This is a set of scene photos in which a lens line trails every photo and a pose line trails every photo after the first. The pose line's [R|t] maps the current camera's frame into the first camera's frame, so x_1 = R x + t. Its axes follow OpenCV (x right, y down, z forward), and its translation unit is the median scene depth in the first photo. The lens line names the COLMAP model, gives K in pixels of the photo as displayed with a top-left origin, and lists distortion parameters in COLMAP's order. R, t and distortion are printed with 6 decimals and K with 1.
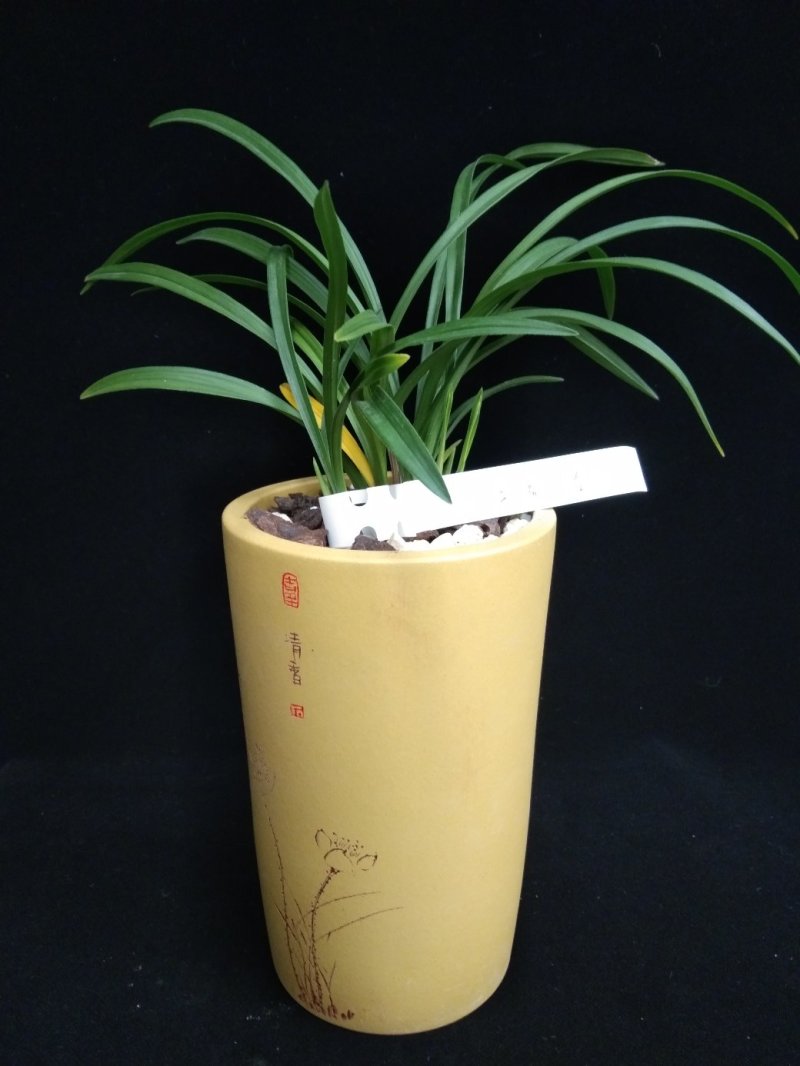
lens RADIAL K [[874.1, 0, 396.1], [0, 874.1, 528.3], [0, 0, 1]] dist [0.111971, -0.335255]
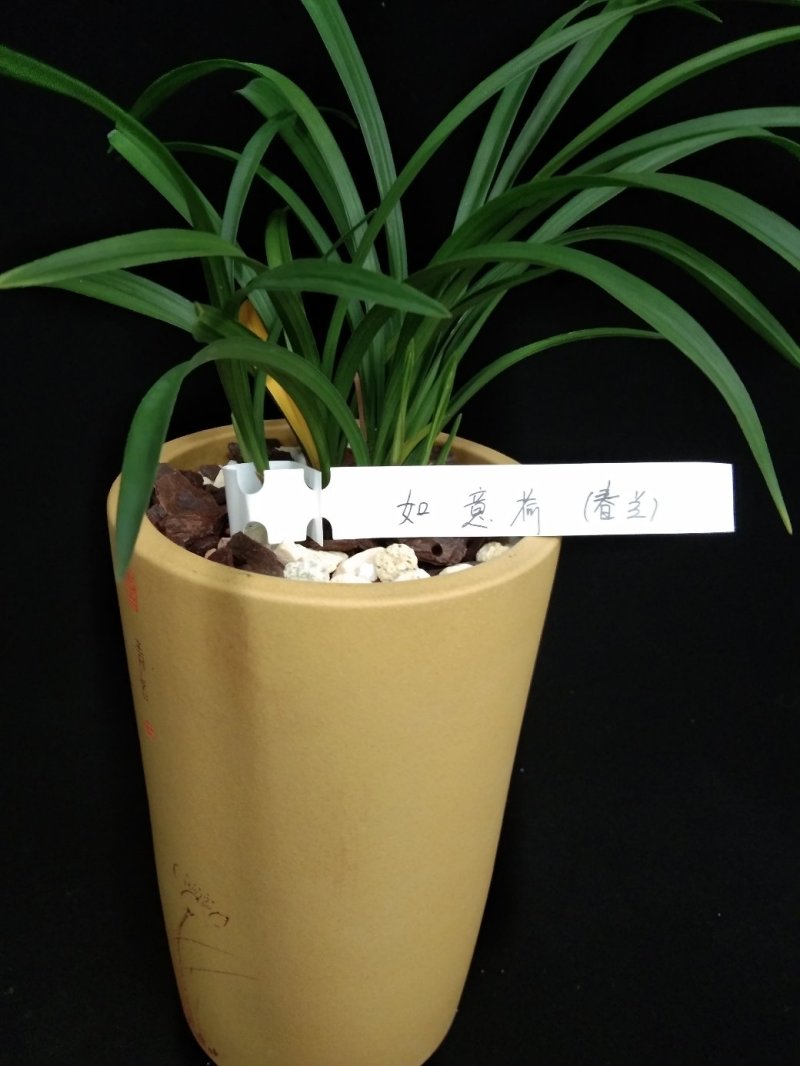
lens RADIAL K [[874.1, 0, 396.1], [0, 874.1, 528.3], [0, 0, 1]] dist [0.111971, -0.335255]
pose [[0.923903, 0.210480, -0.319534, 0.295078], [-0.158476, 0.970607, 0.181129, -0.141021], [0.348266, -0.116707, 0.930102, 0.337863]]
